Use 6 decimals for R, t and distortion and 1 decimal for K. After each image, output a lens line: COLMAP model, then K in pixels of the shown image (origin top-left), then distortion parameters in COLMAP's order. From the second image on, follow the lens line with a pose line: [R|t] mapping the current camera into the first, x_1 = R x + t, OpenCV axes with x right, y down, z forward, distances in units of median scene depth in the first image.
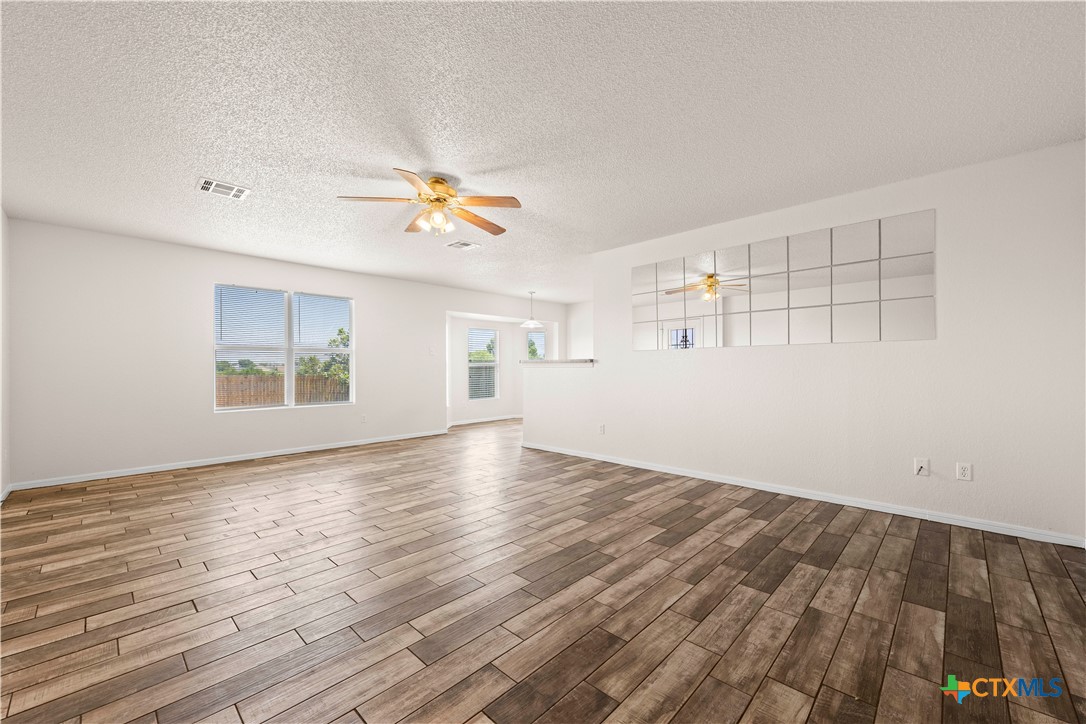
lens RADIAL K [[431.7, 0, 549.2], [0, 431.7, 366.0], [0, 0, 1]] dist [0.002726, -0.001445]
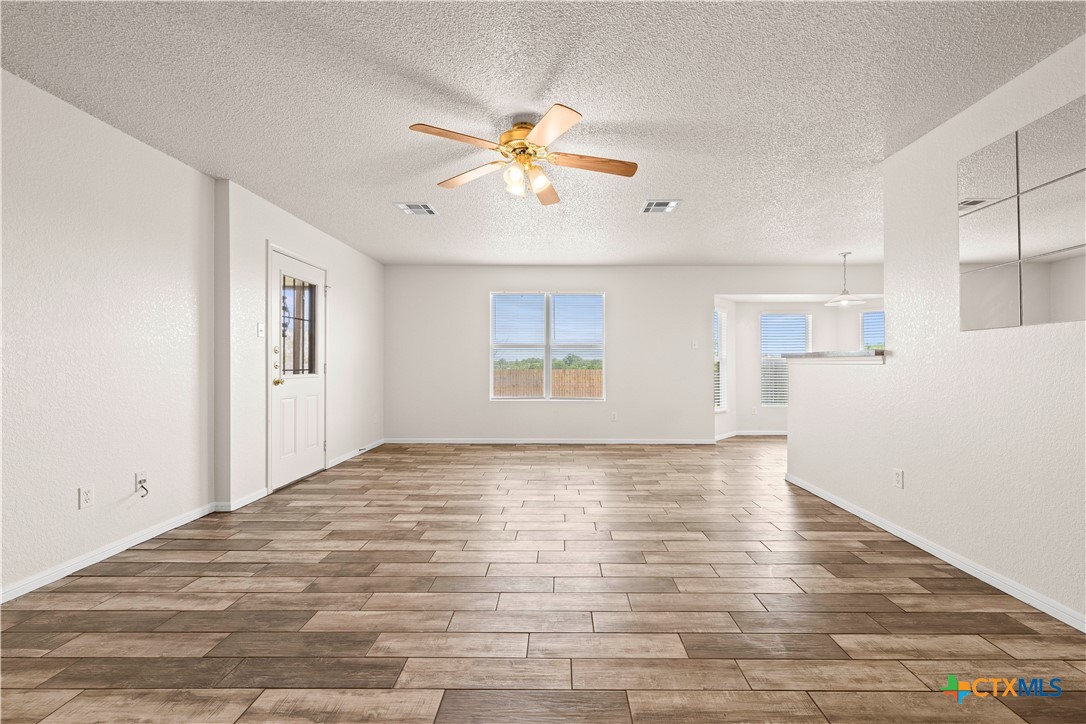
lens RADIAL K [[431.7, 0, 552.8], [0, 431.7, 360.3], [0, 0, 1]] dist [0.002726, -0.001445]
pose [[0.682229, -0.001551, -0.731136, 0.292172], [-0.000530, 0.999996, -0.002615, -0.000738], [0.731138, 0.002171, 0.682226, 0.409738]]
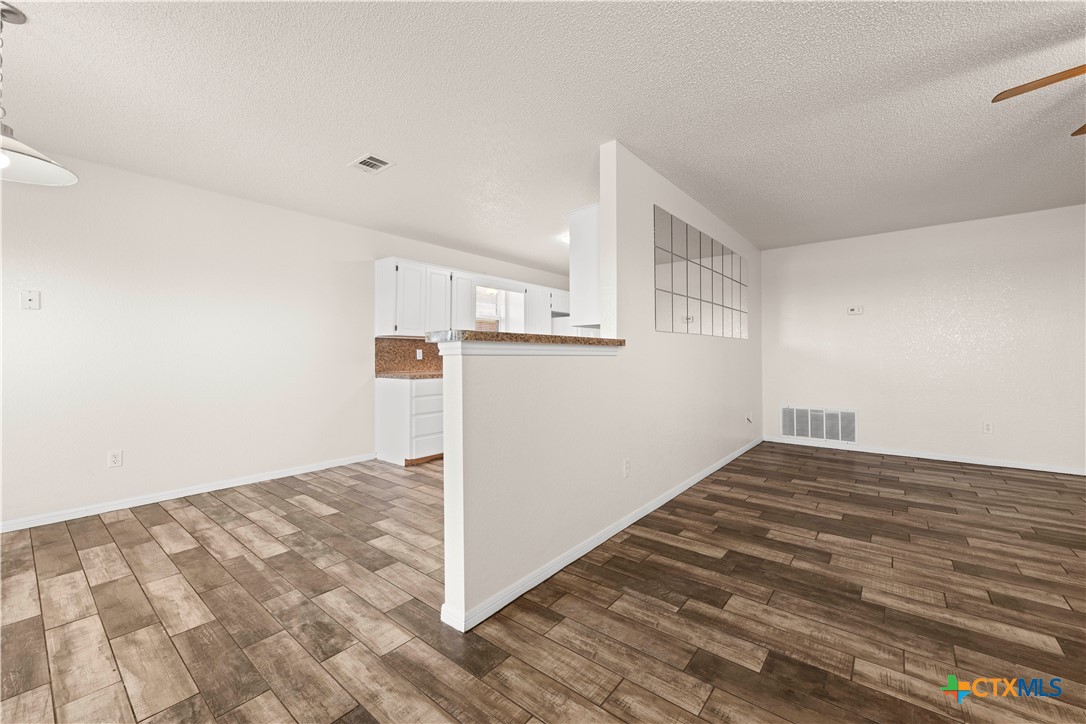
lens RADIAL K [[431.7, 0, 537.6], [0, 431.7, 351.1], [0, 0, 1]] dist [0.002726, -0.001445]
pose [[-0.079173, 0.018847, 0.996683, -0.558600], [-0.001744, 0.999817, -0.019045, 0.008684], [-0.996859, -0.003246, -0.079126, 1.524181]]
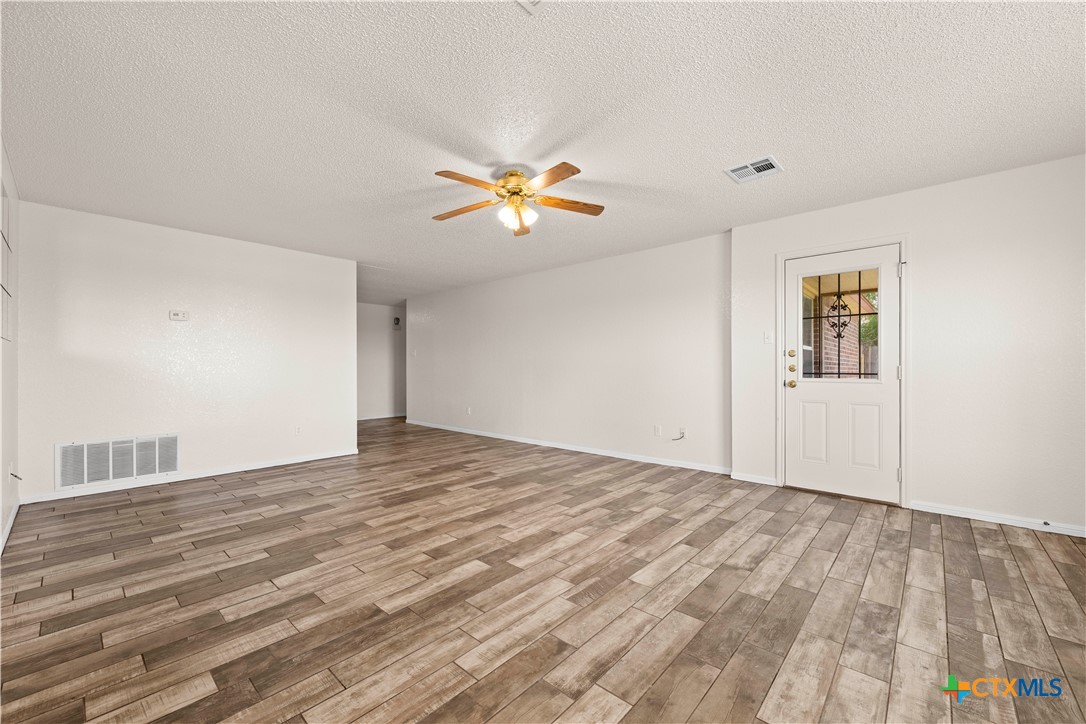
lens RADIAL K [[431.7, 0, 560.7], [0, 431.7, 369.0], [0, 0, 1]] dist [0.002726, -0.001445]
pose [[-0.998387, 0.006974, -0.056341, -0.249446], [0.007102, 0.999973, -0.002069, 0.007140], [0.056325, -0.002466, -0.998409, 1.618243]]
